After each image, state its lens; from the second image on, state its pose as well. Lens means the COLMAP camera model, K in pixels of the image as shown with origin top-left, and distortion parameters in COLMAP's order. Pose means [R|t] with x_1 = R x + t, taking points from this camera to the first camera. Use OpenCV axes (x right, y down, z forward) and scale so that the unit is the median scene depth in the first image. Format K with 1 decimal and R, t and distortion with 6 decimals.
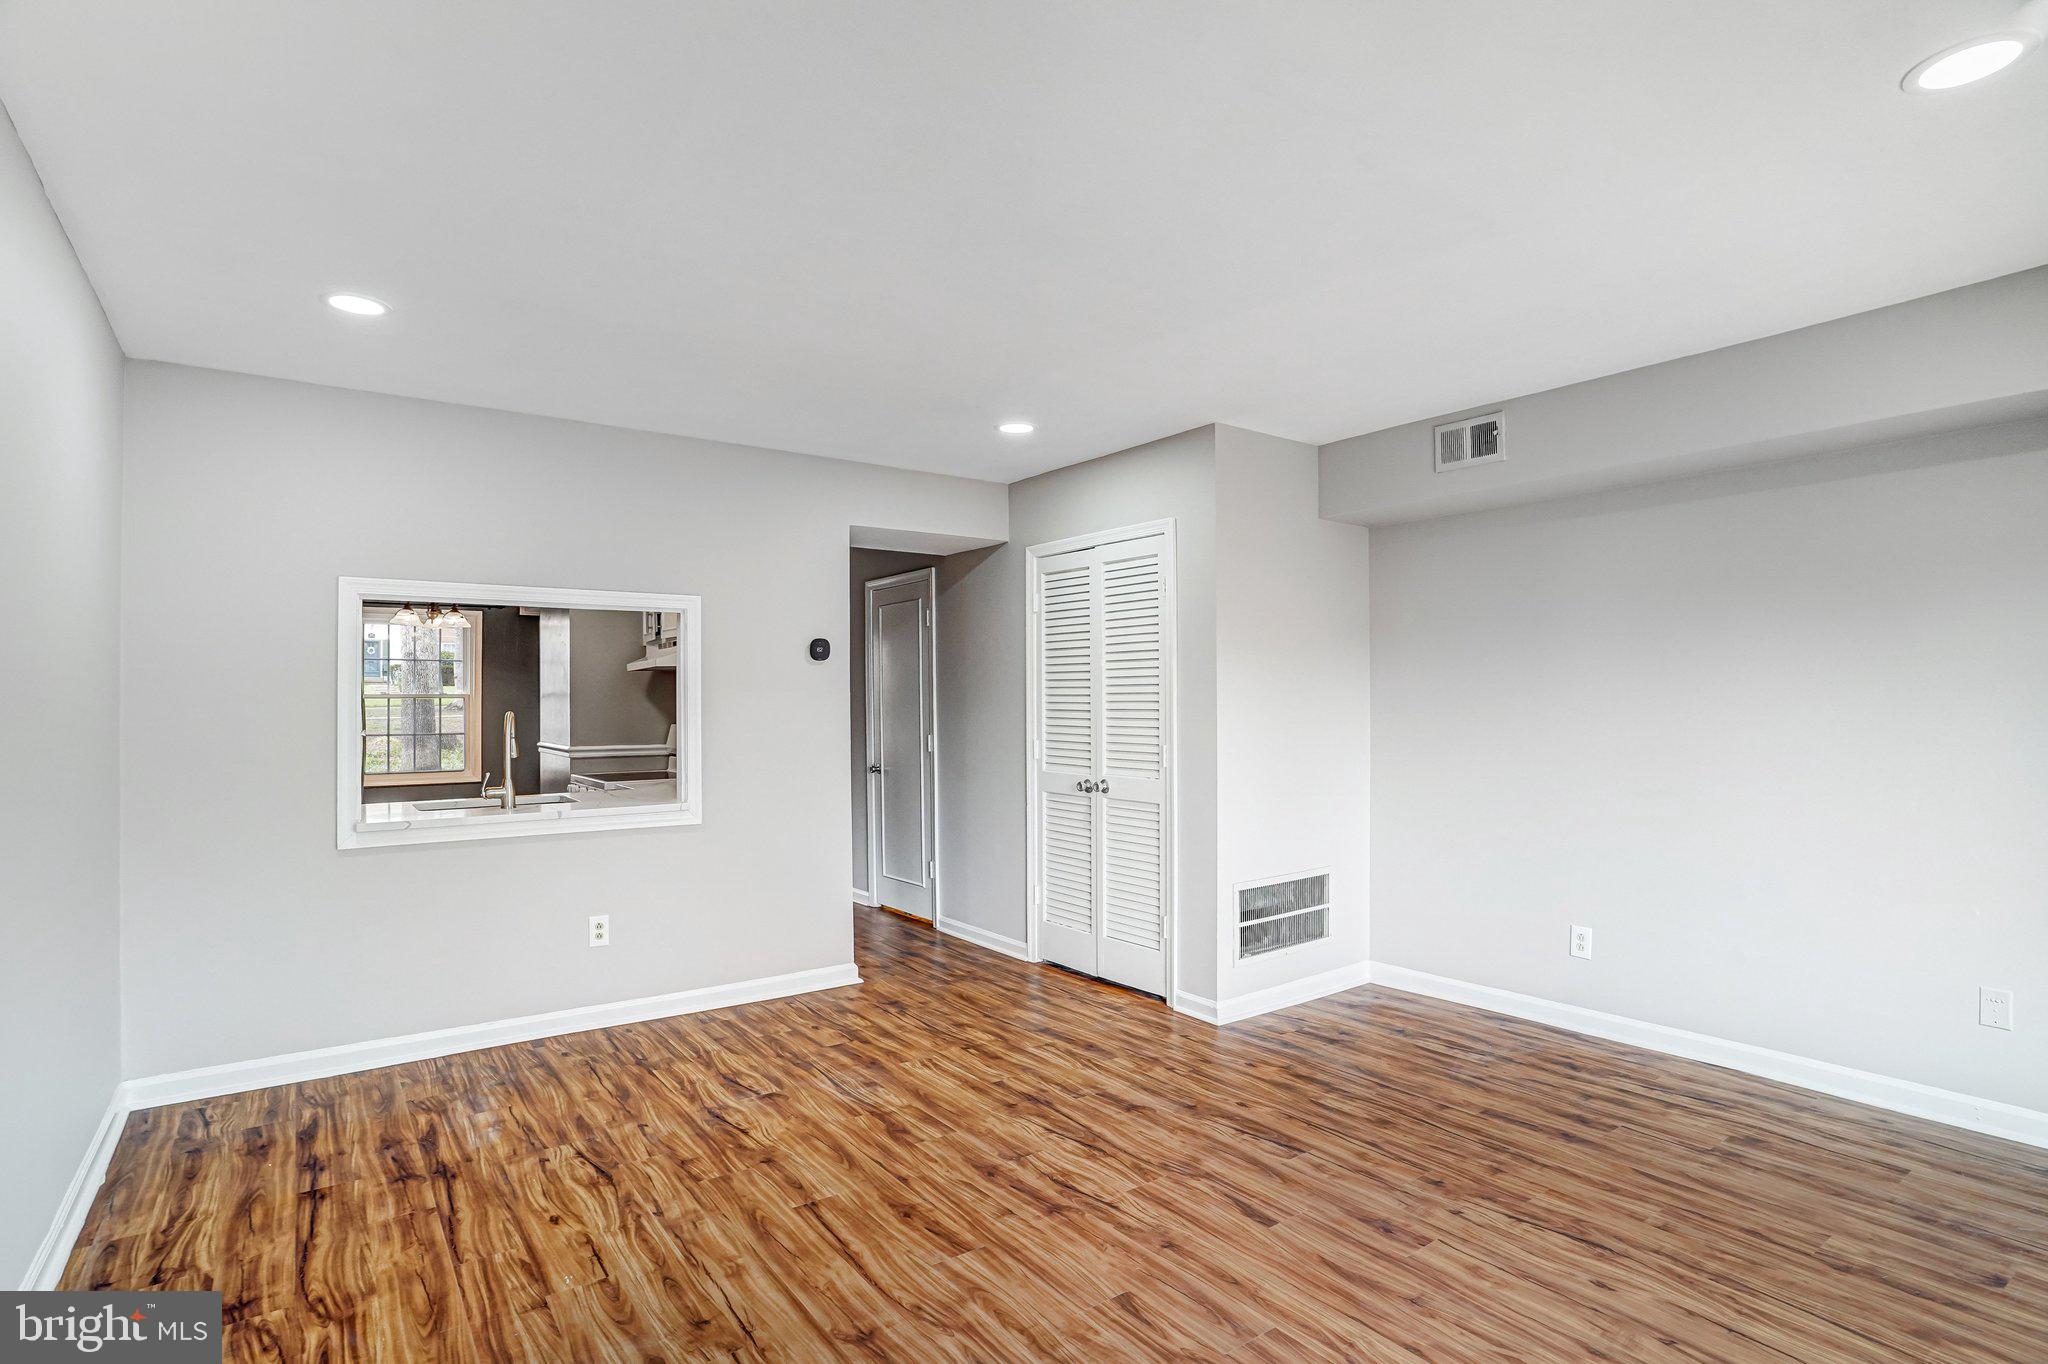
lens RADIAL K [[1017.0, 0, 1010.6], [0, 1017.0, 674.7], [0, 0, 1]] dist [-0.081631, 0.036356]
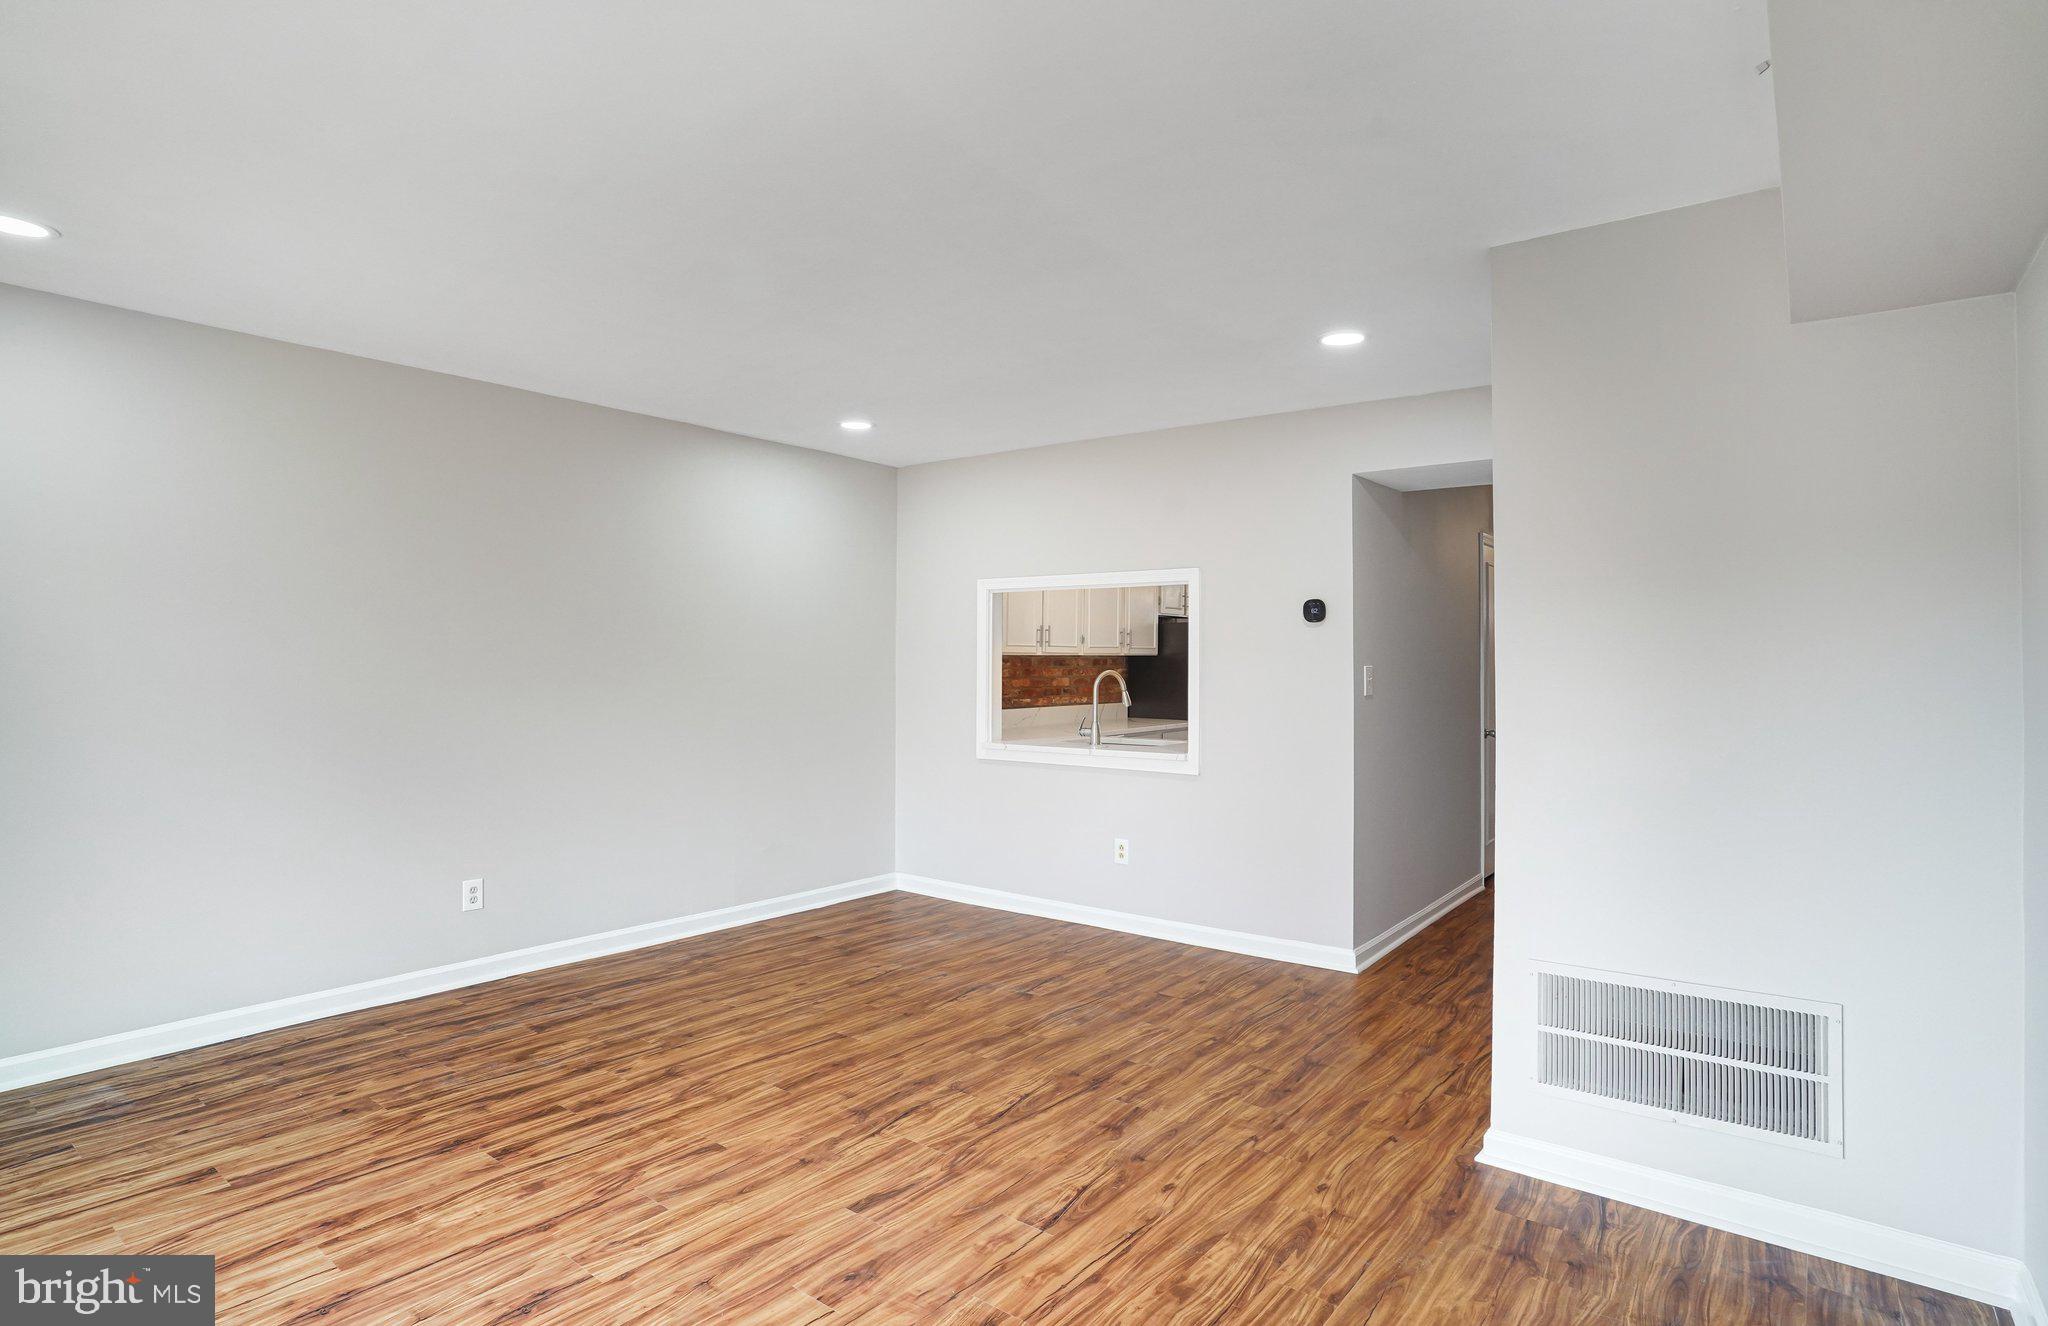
lens RADIAL K [[1048.0, 0, 1024.0], [0, 1048.0, 663.0], [0, 0, 1]] dist [-0.092463, 0.051173]
pose [[0.284336, 0.008869, -0.958684, 0.961773], [0.018688, 0.999716, 0.014791, 0.013009], [0.958543, -0.022122, 0.284090, 0.684346]]
